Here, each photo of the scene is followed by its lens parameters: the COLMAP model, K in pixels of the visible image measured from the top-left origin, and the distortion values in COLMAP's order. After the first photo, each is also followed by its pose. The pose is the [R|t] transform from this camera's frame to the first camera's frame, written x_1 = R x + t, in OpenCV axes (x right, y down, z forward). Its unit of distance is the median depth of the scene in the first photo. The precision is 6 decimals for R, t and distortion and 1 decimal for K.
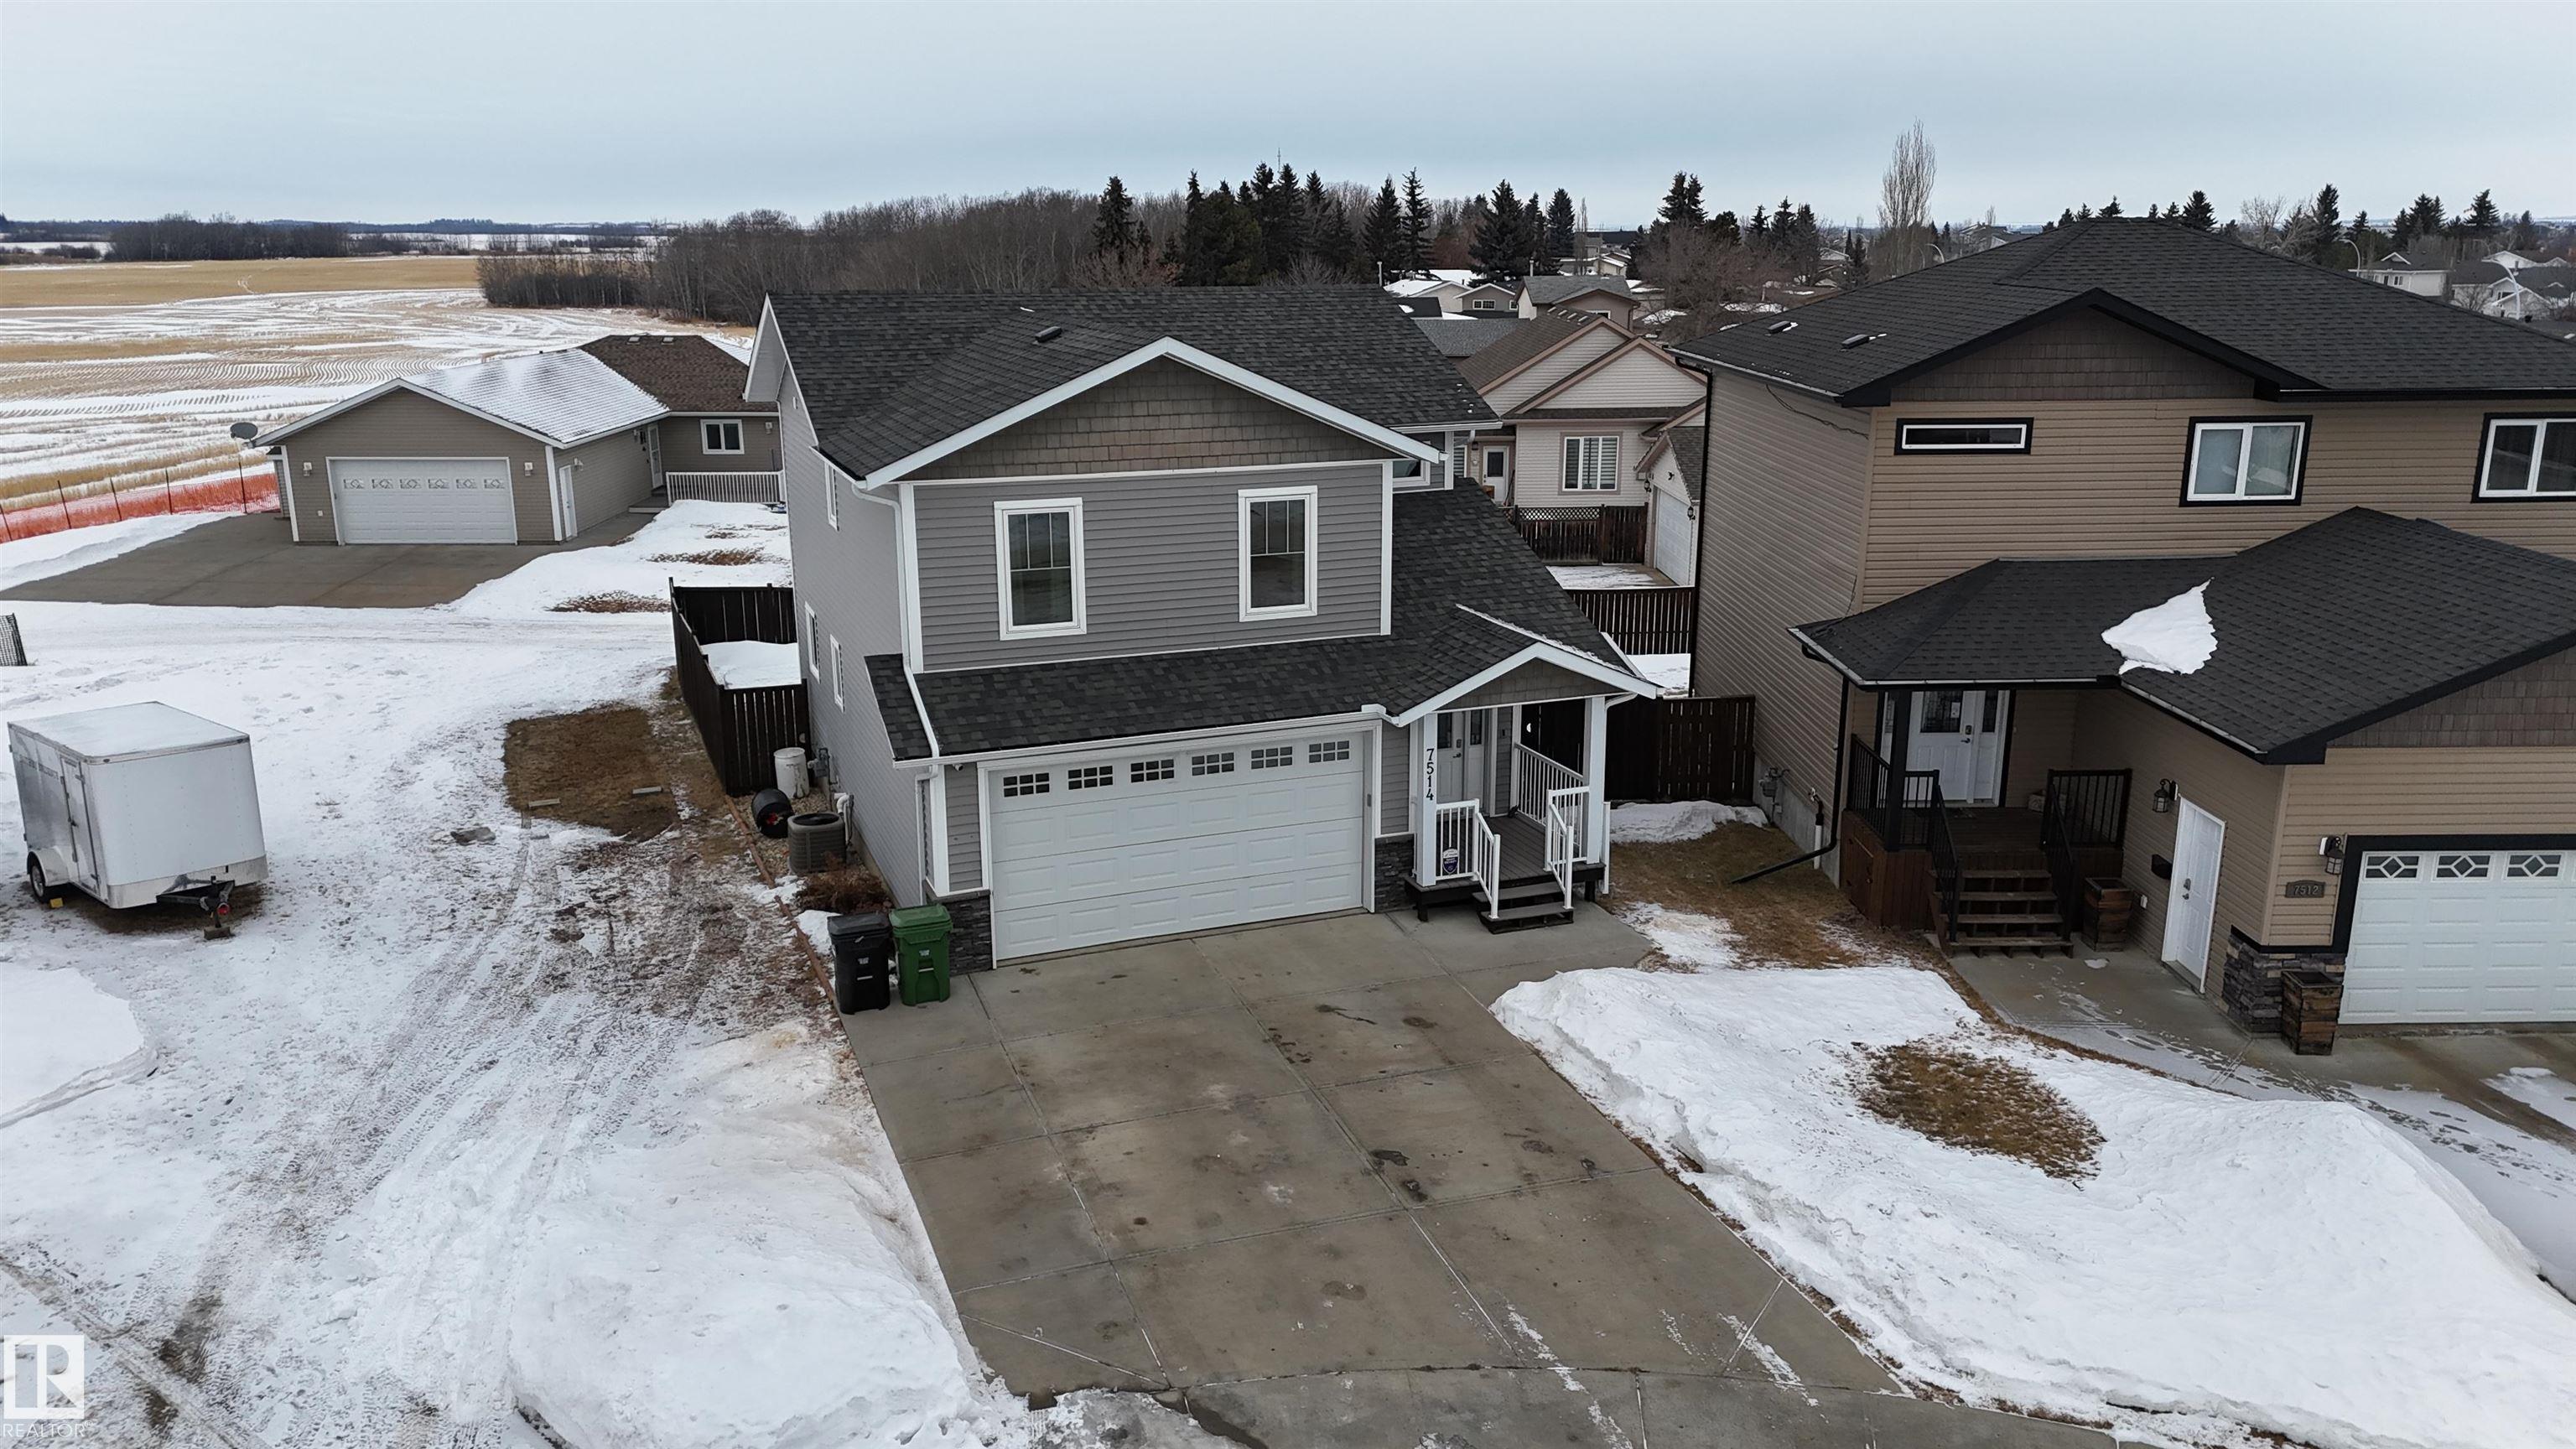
lens RADIAL K [[1887.4, 0, 1300.0], [0, 1887.4, 710.8], [0, 0, 1]] dist [0.066069, -0.050559]
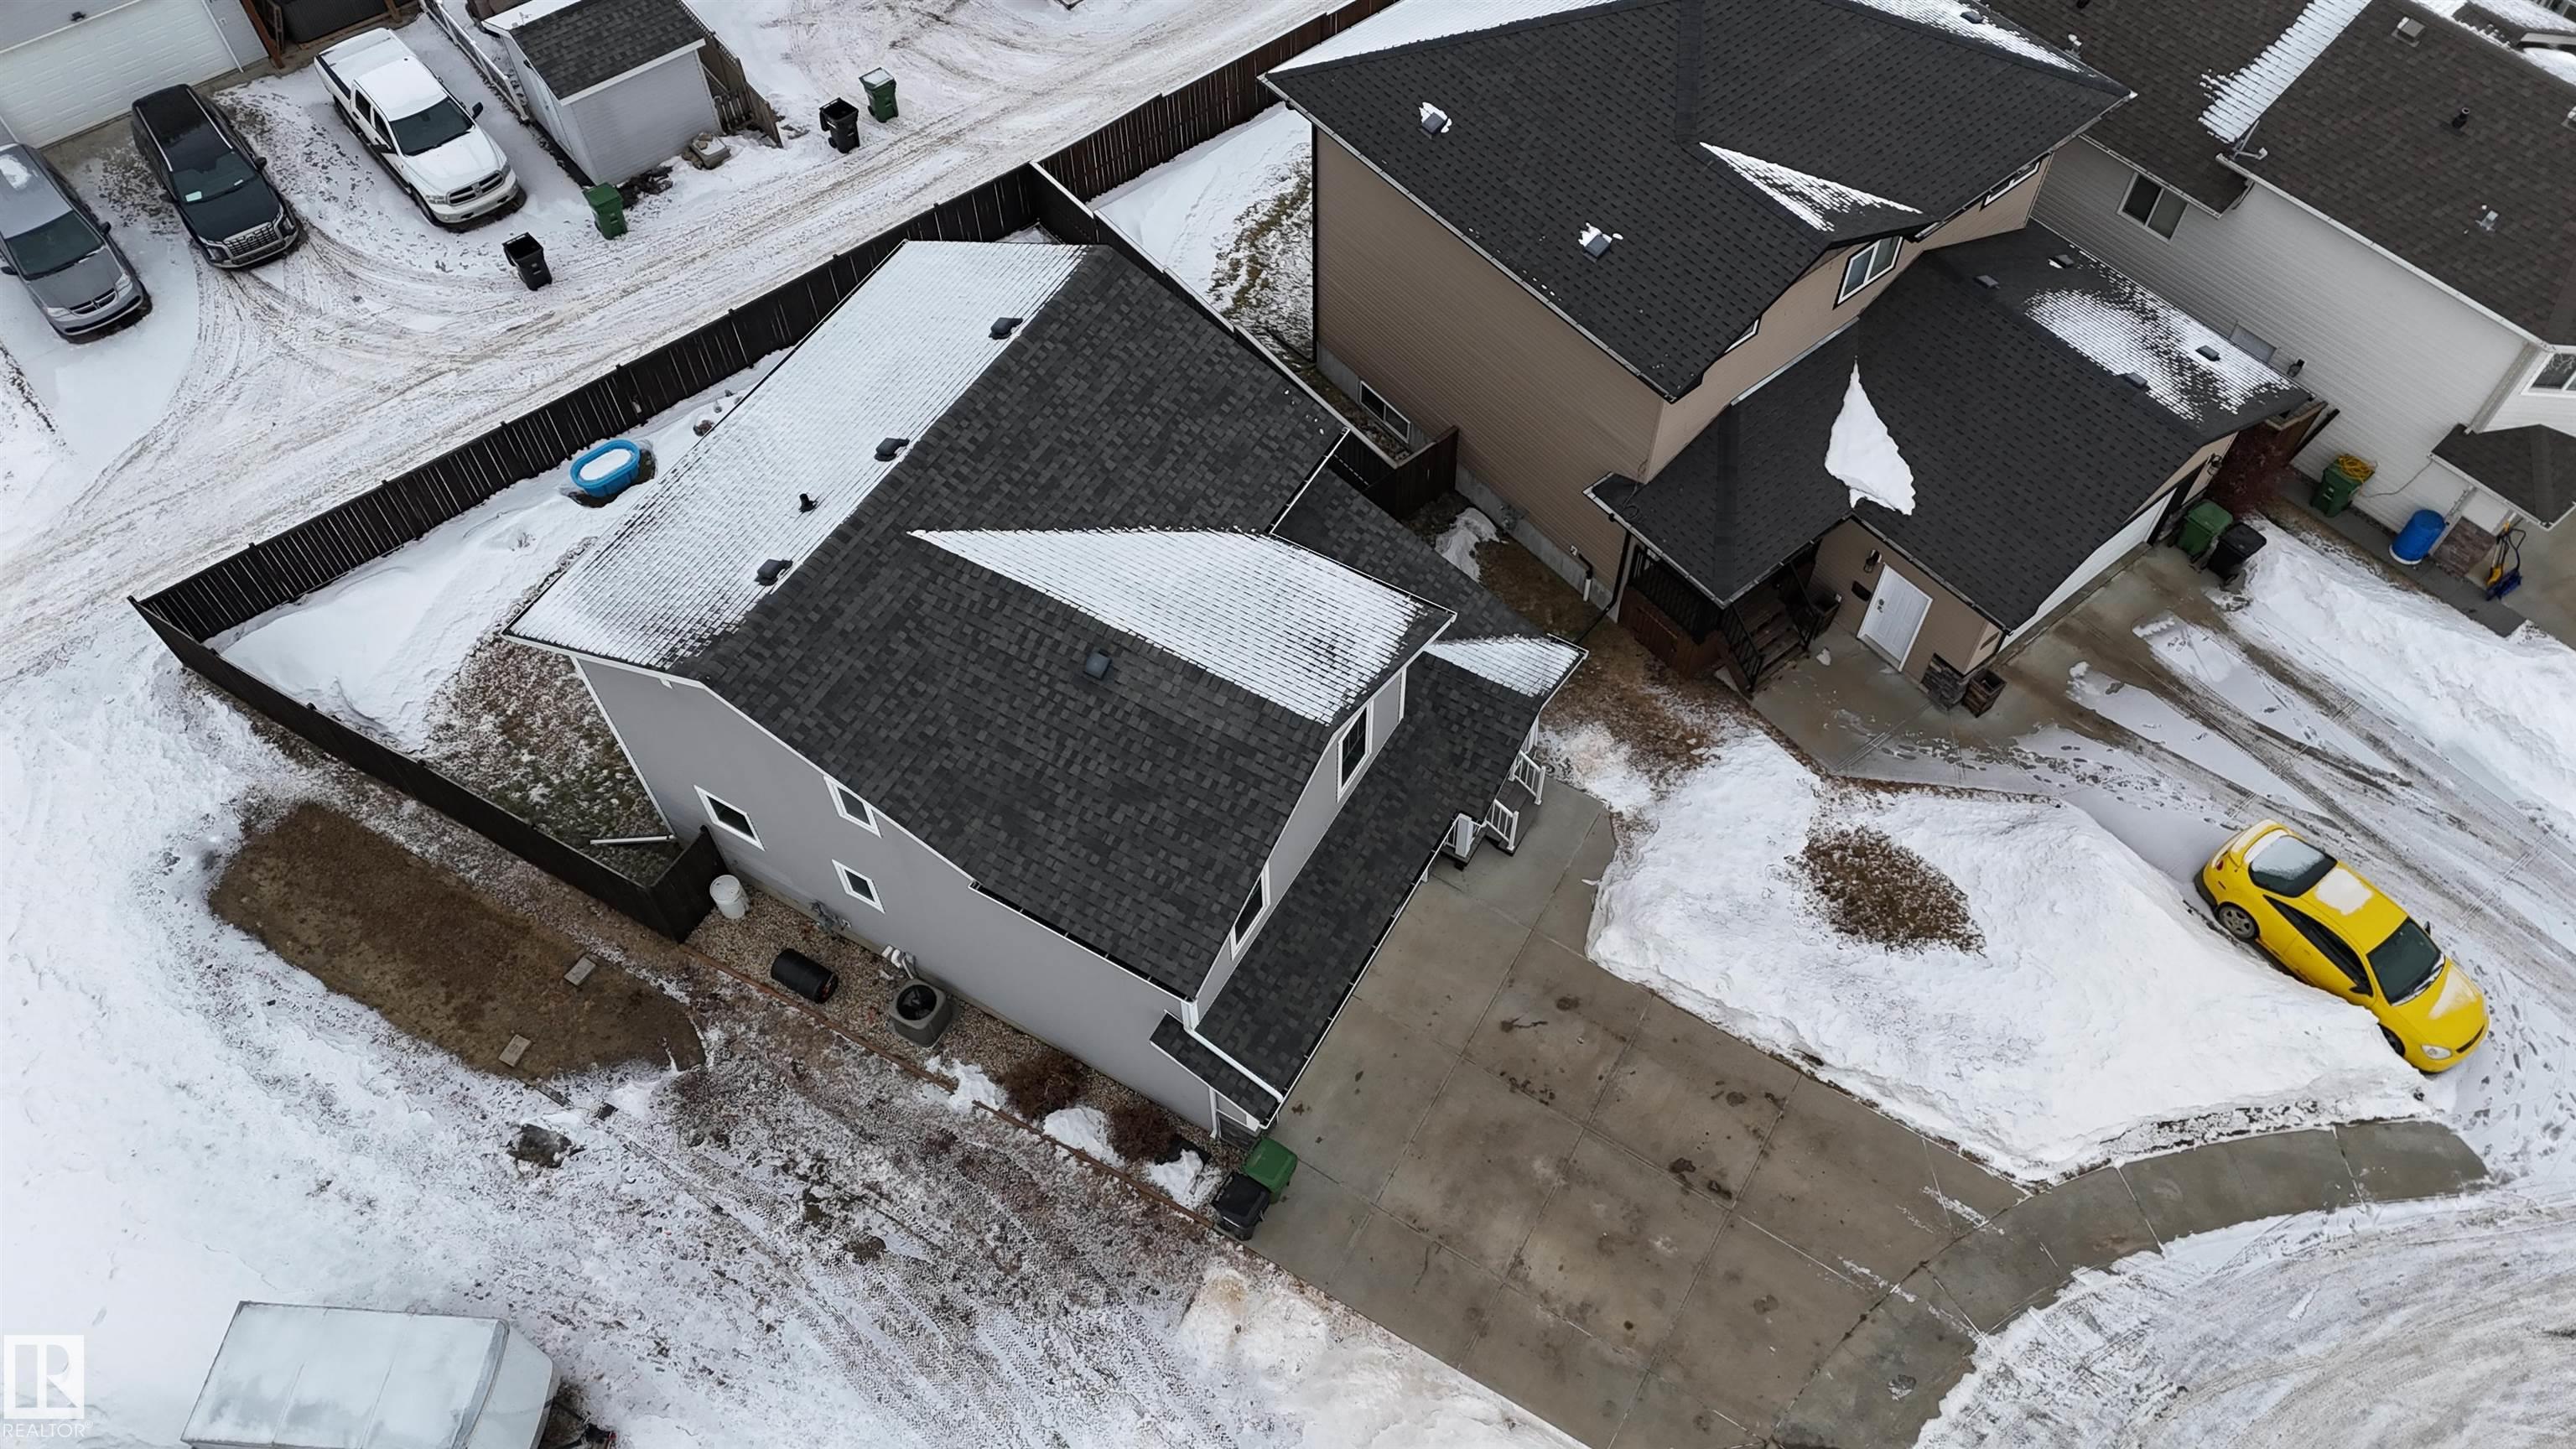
lens RADIAL K [[1887.4, 0, 1300.0], [0, 1887.4, 710.8], [0, 0, 1]] dist [0.066069, -0.050559]
pose [[0.789237, -0.508226, 0.344689, -0.483405], [0.161720, 0.713503, 0.681733, -1.014166], [-0.592411, -0.482306, 0.645314, 0.302538]]
